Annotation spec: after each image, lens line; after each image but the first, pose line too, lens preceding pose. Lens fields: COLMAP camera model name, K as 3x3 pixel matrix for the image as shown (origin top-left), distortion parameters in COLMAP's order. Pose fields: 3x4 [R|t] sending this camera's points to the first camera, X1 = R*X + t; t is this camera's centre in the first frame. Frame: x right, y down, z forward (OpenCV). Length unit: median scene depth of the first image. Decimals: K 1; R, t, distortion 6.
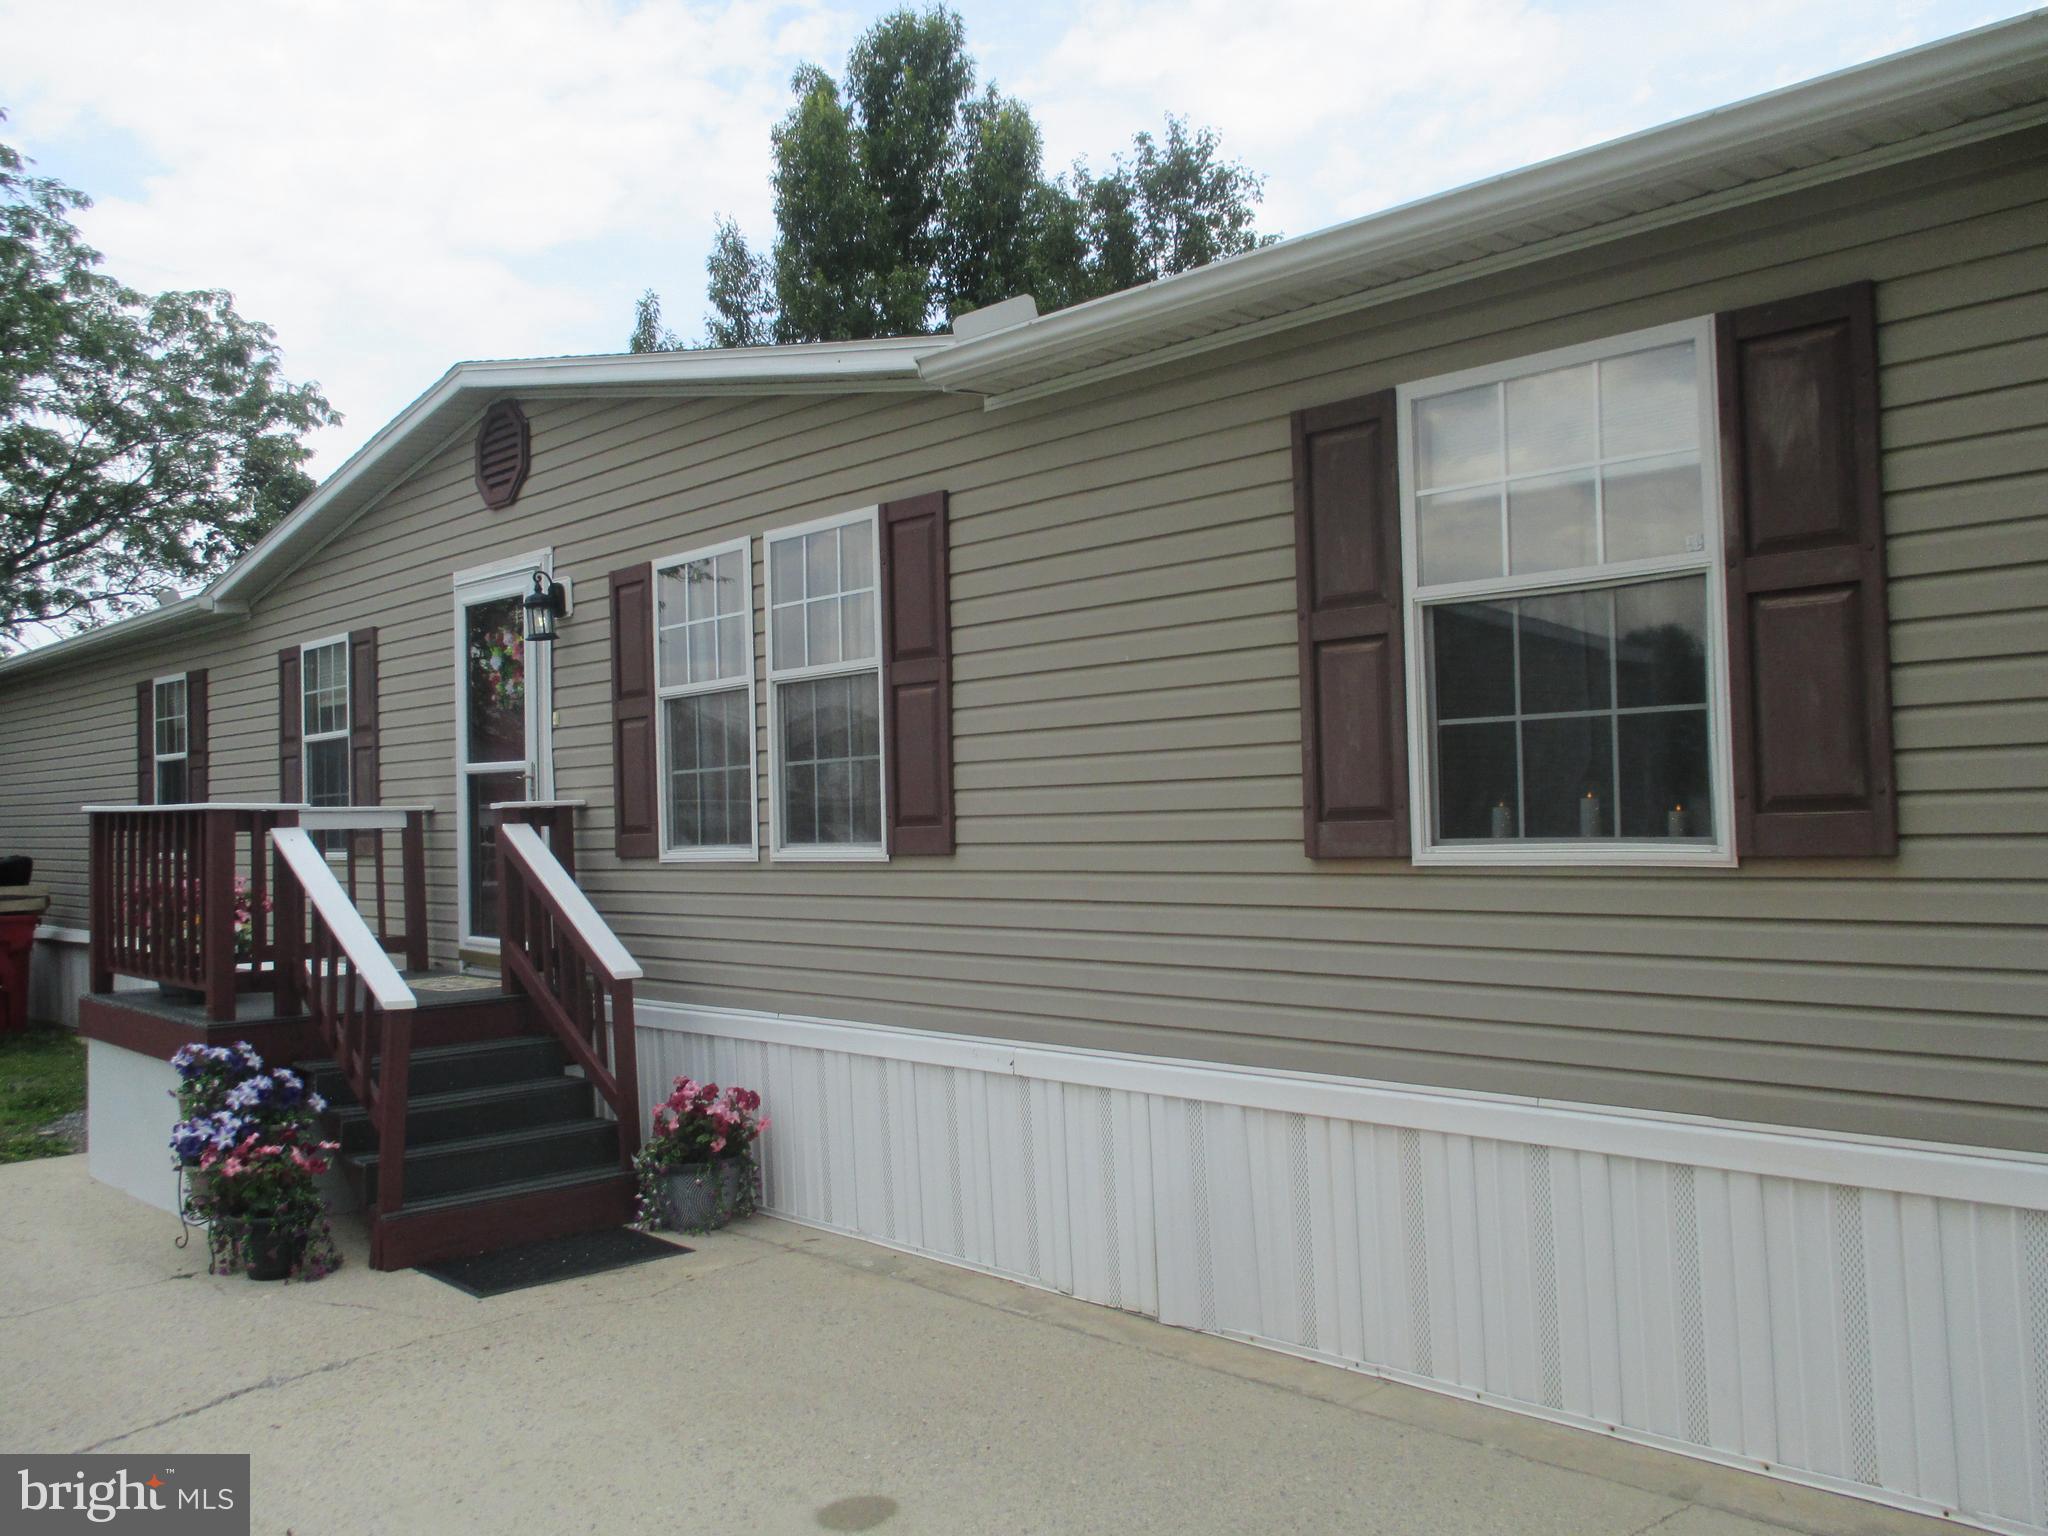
lens RADIAL K [[1690.1, 0, 1018.9], [0, 1690.1, 760.7], [0, 0, 1]] dist [-0.027423, -0.002563]
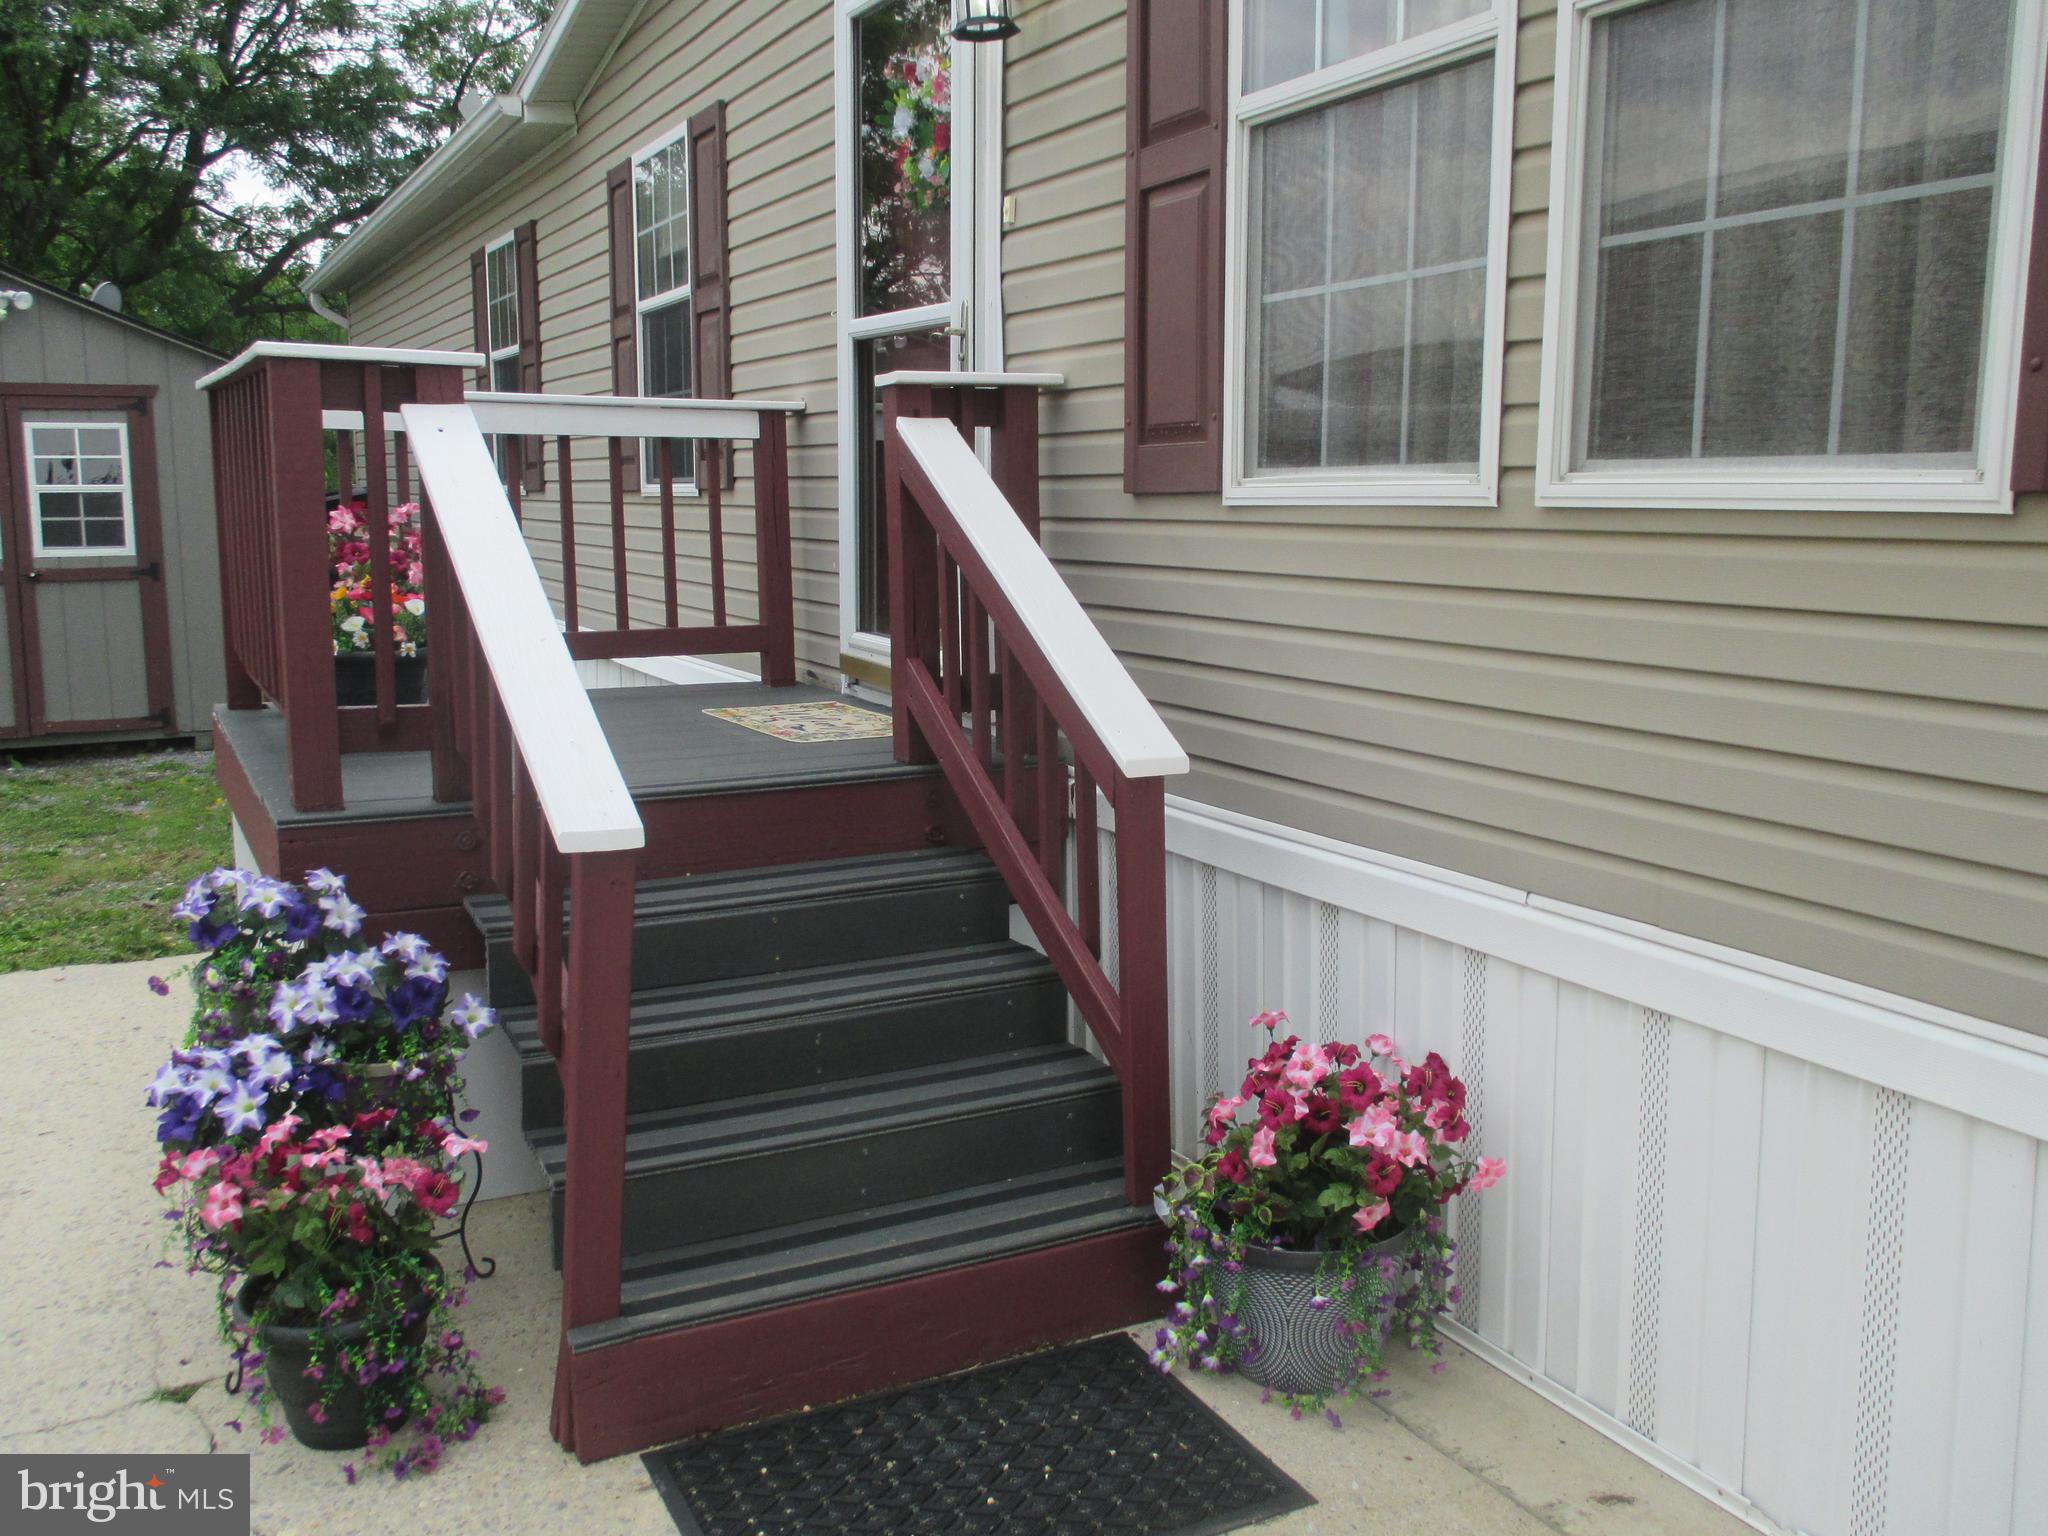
lens RADIAL K [[1715.3, 0, 989.1], [0, 1715.3, 765.0], [0, 0, 1]] dist [-0.021067, -0.004924]
pose [[0.959200, 0.071839, -0.273448, -0.142067], [-0.017224, 0.980231, 0.197105, 0.038866], [0.282202, -0.184354, 0.941475, 0.536137]]
